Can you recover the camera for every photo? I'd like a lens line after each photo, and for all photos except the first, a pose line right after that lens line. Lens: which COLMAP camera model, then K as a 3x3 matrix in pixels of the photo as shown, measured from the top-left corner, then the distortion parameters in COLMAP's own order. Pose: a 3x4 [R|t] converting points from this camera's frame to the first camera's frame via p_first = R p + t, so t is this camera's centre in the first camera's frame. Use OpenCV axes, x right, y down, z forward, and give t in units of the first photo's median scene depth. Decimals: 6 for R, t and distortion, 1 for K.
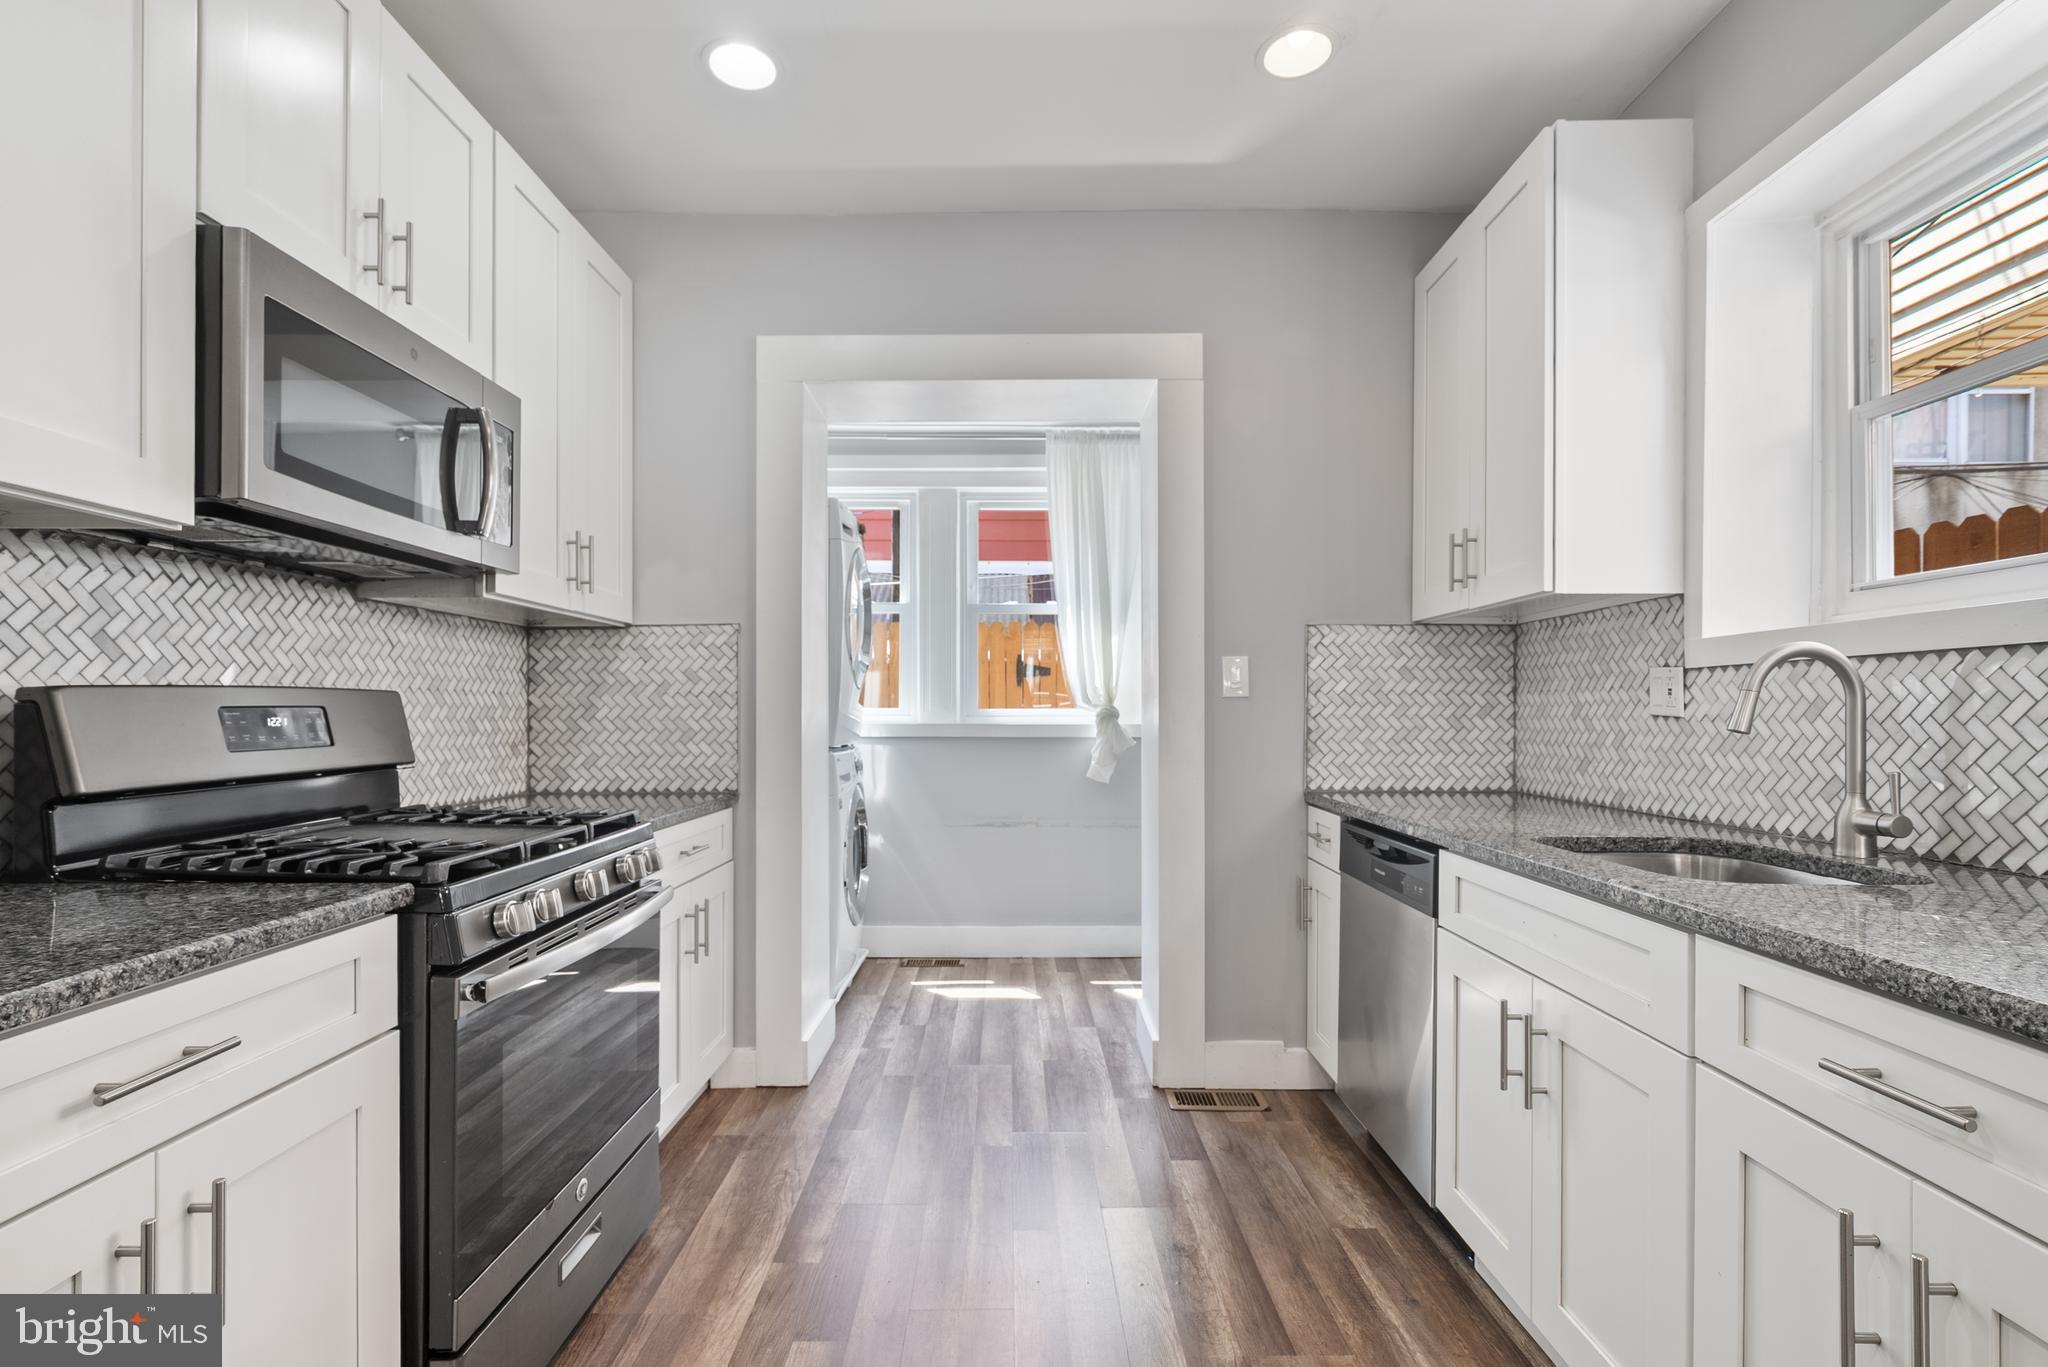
lens RADIAL K [[947.2, 0, 1014.8], [0, 947.2, 711.5], [0, 0, 1]] dist [-0.007542, 0.005046]
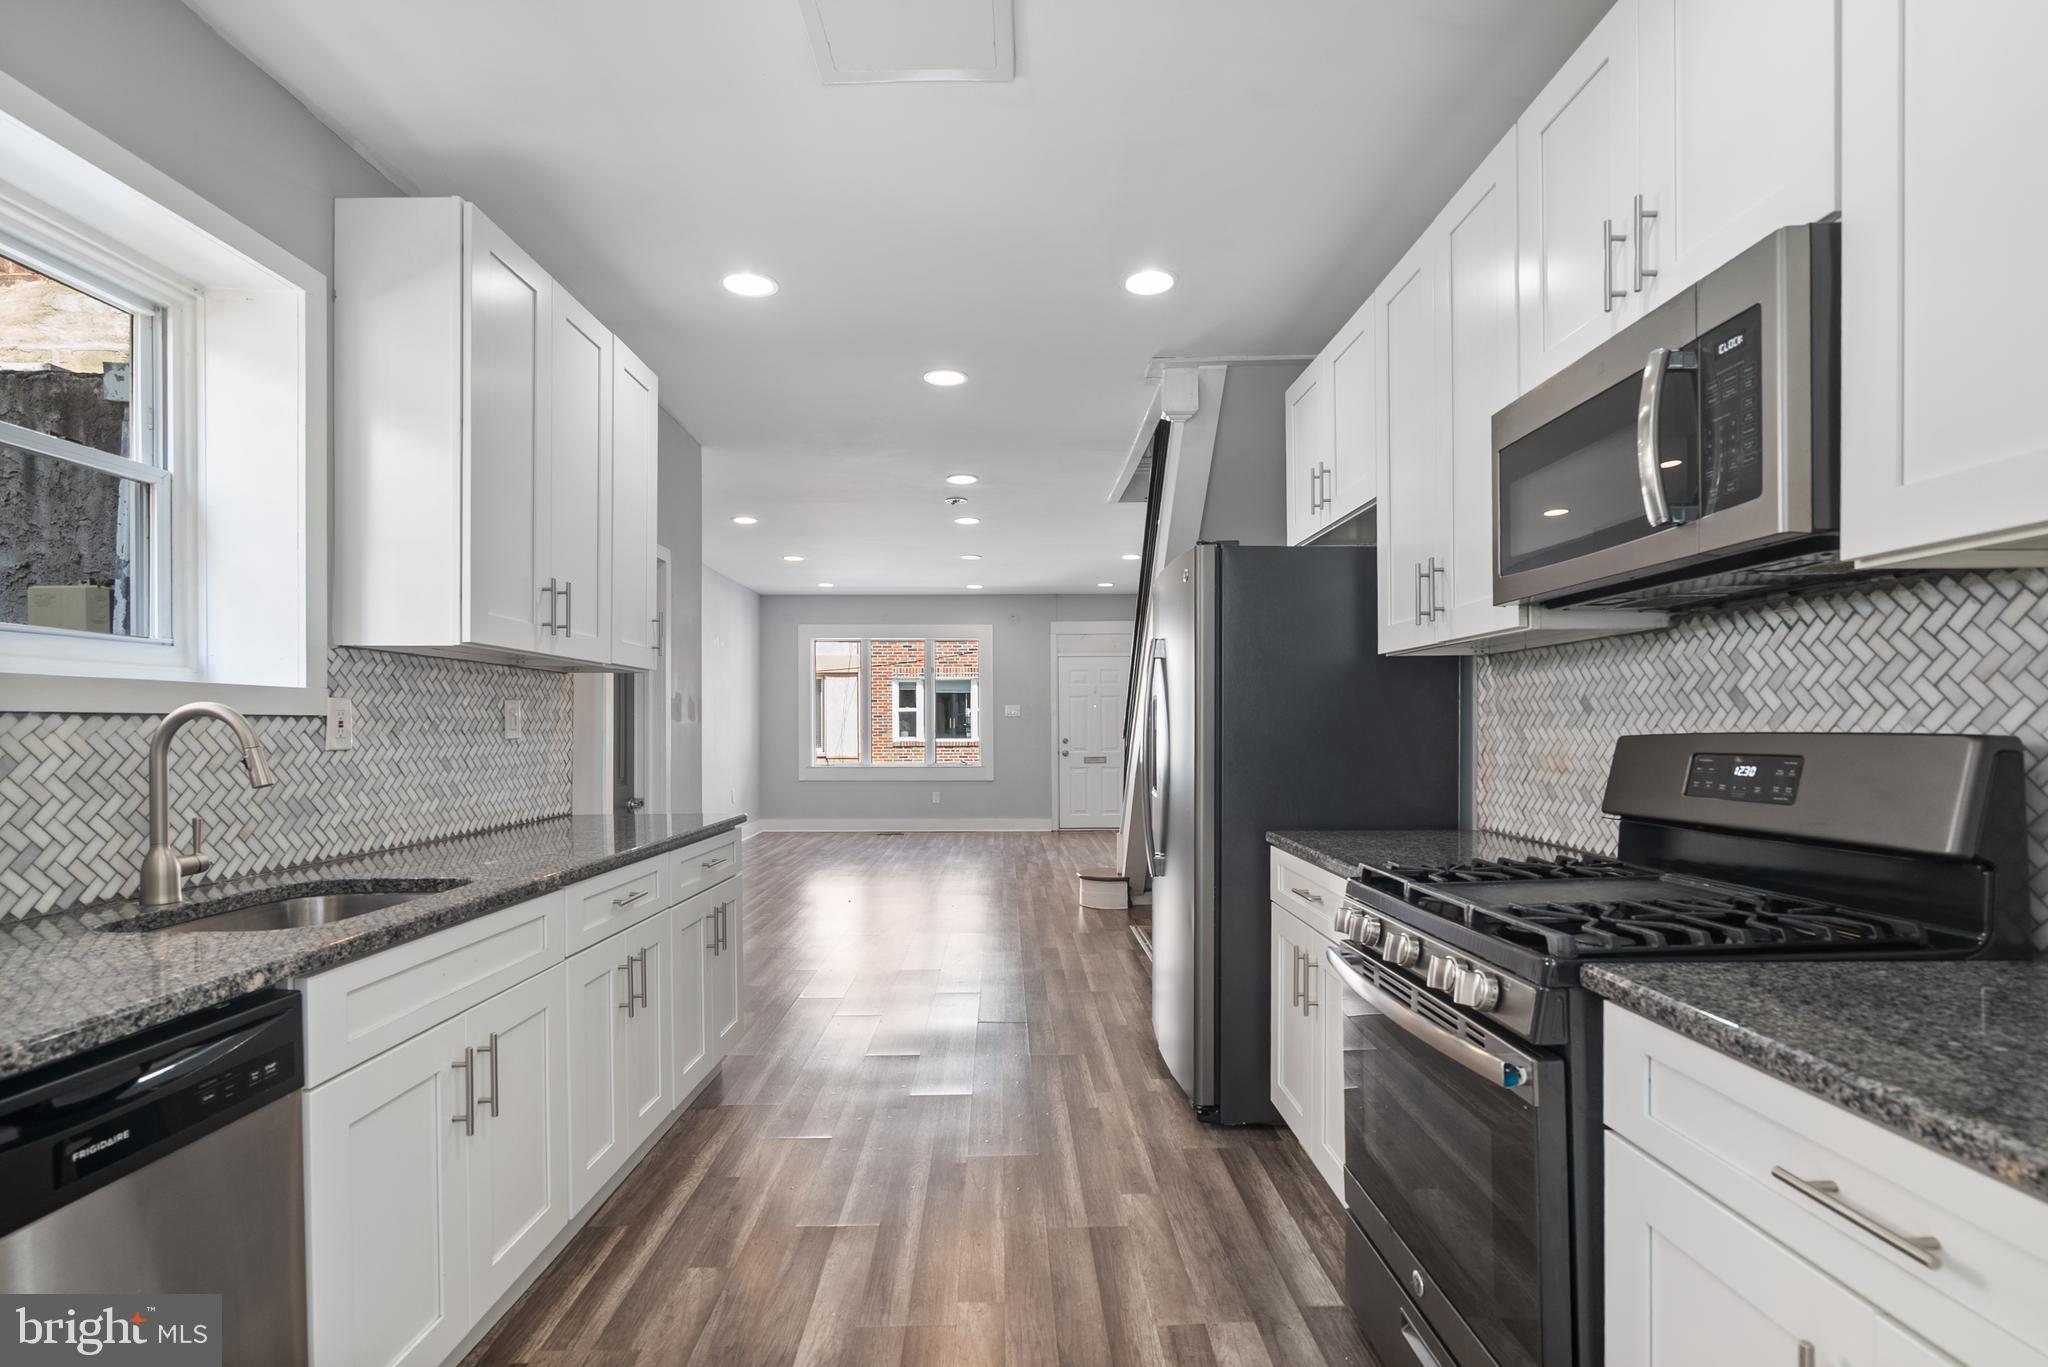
lens RADIAL K [[947.2, 0, 1030.5], [0, 947.2, 732.9], [0, 0, 1]] dist [-0.007542, 0.005046]
pose [[-0.999579, 0.006144, -0.028368, -0.041326], [0.005998, 0.999968, 0.005222, -0.024687], [0.028400, 0.005050, -0.999584, 1.326266]]
